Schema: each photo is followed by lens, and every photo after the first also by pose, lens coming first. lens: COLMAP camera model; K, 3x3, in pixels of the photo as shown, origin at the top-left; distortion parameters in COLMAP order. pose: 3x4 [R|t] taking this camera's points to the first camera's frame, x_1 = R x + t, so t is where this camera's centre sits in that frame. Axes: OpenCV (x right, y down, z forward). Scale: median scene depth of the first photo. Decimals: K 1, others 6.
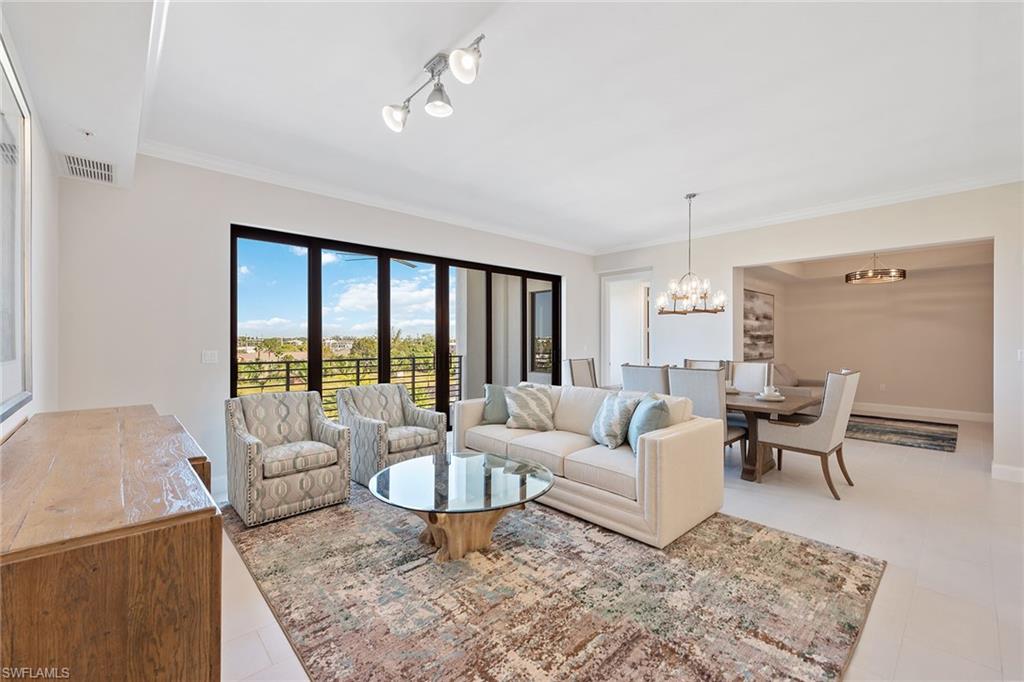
lens RADIAL K [[423.1, 0, 509.5], [0, 423.1, 340.4], [0, 0, 1]] dist [0.007171, 0.000302]
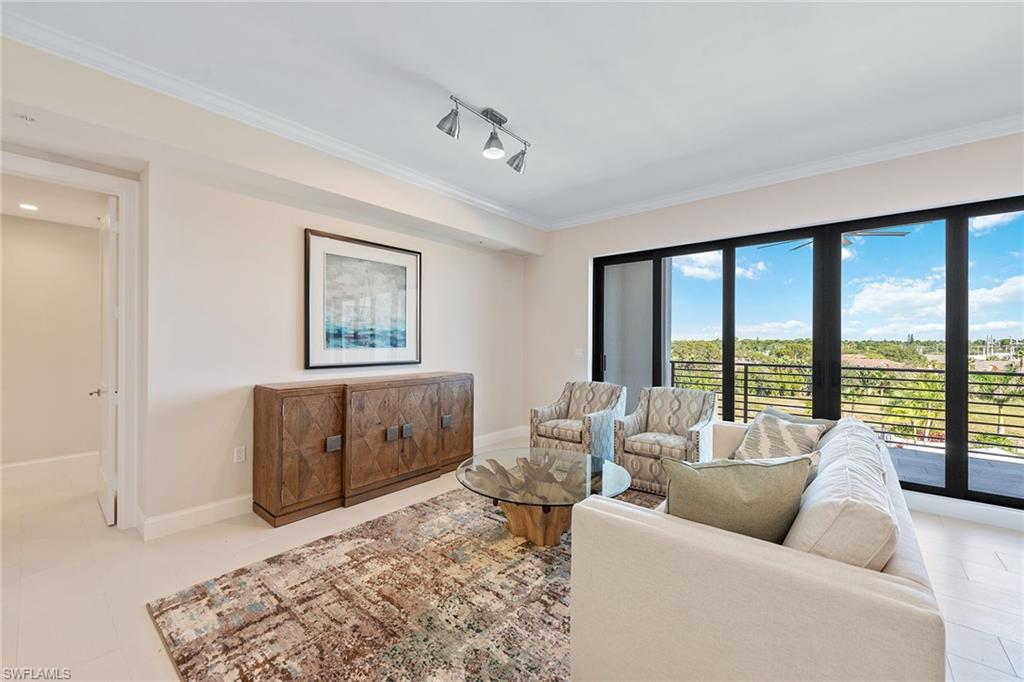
lens RADIAL K [[404.3, 0, 507.1], [0, 404.3, 344.7], [0, 0, 1]] dist [0.003439, 0.000103]
pose [[0.116006, 0.010751, -0.993190, 0.576878], [-0.006994, 0.999925, 0.010007, -0.002319], [0.993224, 0.005785, 0.116073, 0.520602]]
